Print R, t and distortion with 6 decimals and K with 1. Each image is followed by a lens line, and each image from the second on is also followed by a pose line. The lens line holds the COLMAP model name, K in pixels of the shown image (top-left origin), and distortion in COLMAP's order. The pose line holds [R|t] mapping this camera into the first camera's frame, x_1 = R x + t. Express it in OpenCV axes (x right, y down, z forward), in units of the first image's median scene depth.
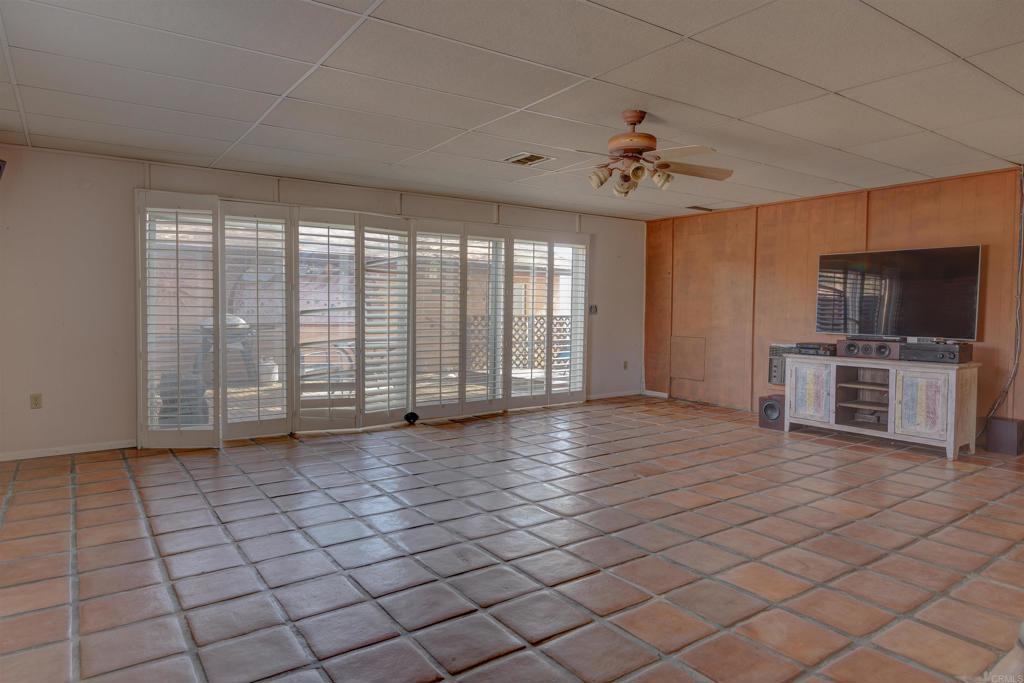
lens RADIAL K [[630.4, 0, 507.6], [0, 630.4, 337.5], [0, 0, 1]] dist [-0.001477, -0.001146]
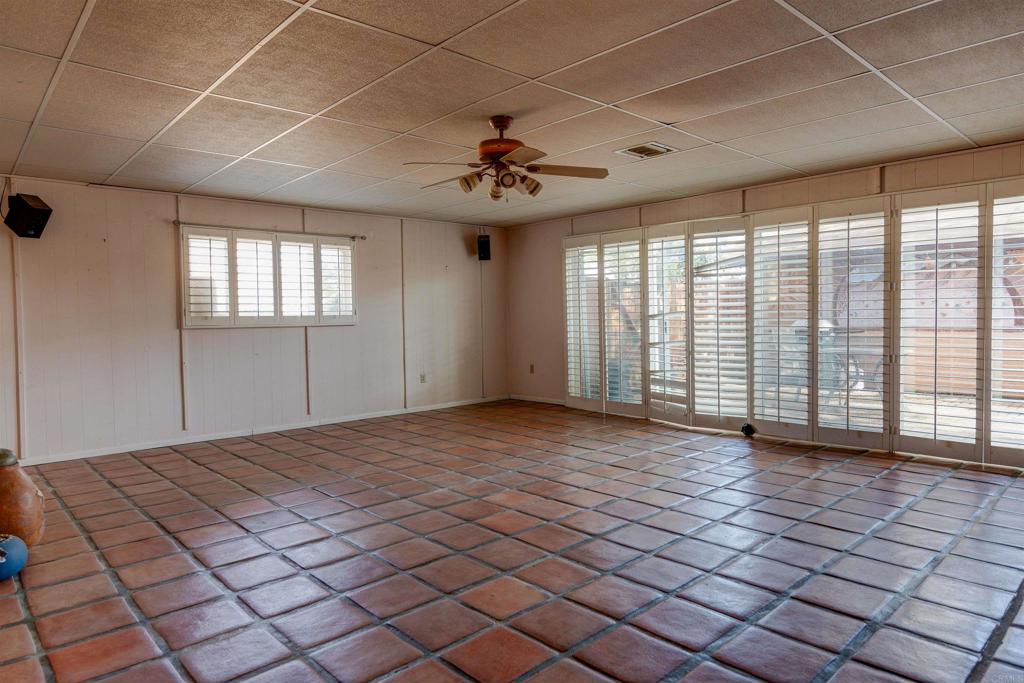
lens RADIAL K [[630.4, 0, 507.6], [0, 630.4, 337.5], [0, 0, 1]] dist [-0.001477, -0.001146]
pose [[0.129941, 0.030246, -0.991060, 0.755236], [-0.028870, 0.999226, 0.026710, -0.023477], [0.991101, 0.025141, 0.130714, 0.555438]]
